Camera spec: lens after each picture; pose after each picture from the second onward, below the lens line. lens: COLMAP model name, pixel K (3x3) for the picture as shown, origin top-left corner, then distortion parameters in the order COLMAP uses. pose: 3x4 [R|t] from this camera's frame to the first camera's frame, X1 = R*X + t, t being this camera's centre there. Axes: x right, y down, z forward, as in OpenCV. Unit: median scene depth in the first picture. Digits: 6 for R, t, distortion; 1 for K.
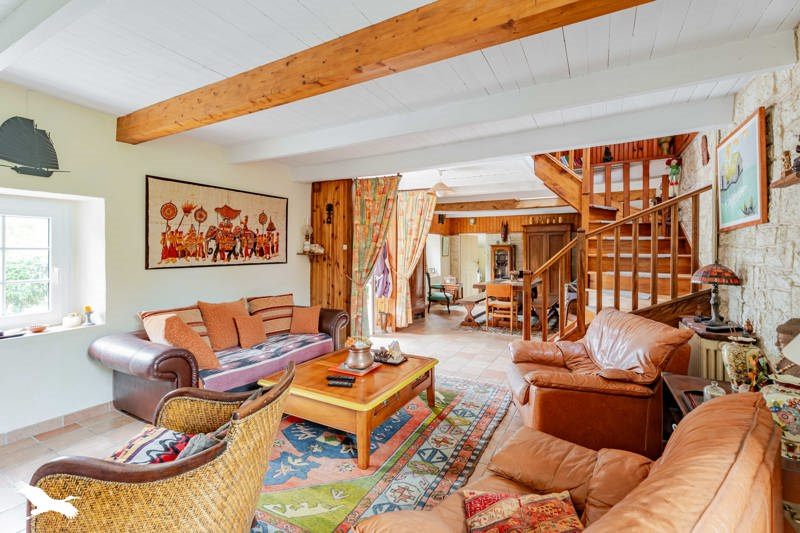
lens RADIAL K [[371.3, 0, 397.4], [0, 371.3, 245.2], [0, 0, 1]] dist [-0.001023, -0.000026]
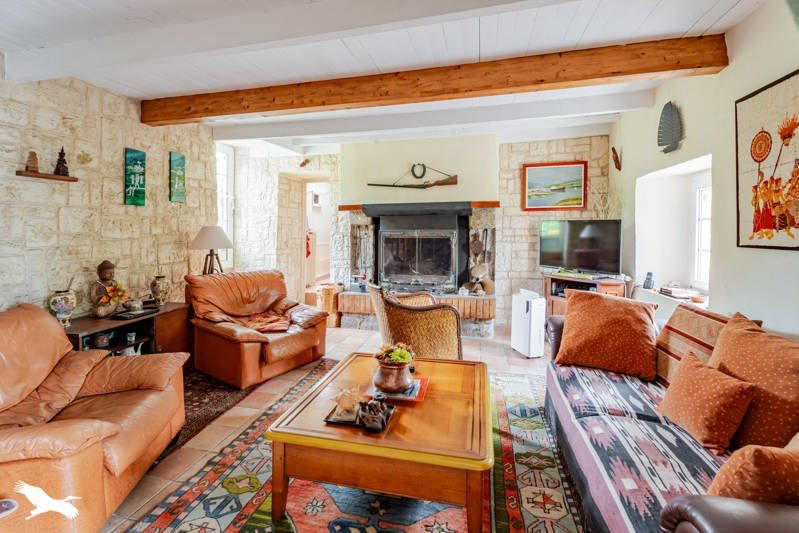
lens RADIAL K [[370.8, 0, 396.9], [0, 370.8, 245.2], [0, 0, 1]] dist [-0.001023, -0.000026]
pose [[-0.961955, 0.007914, -0.273093, 0.067252], [0.000413, 0.999621, 0.027513, 0.042725], [0.273208, 0.026354, -0.961594, 1.404681]]
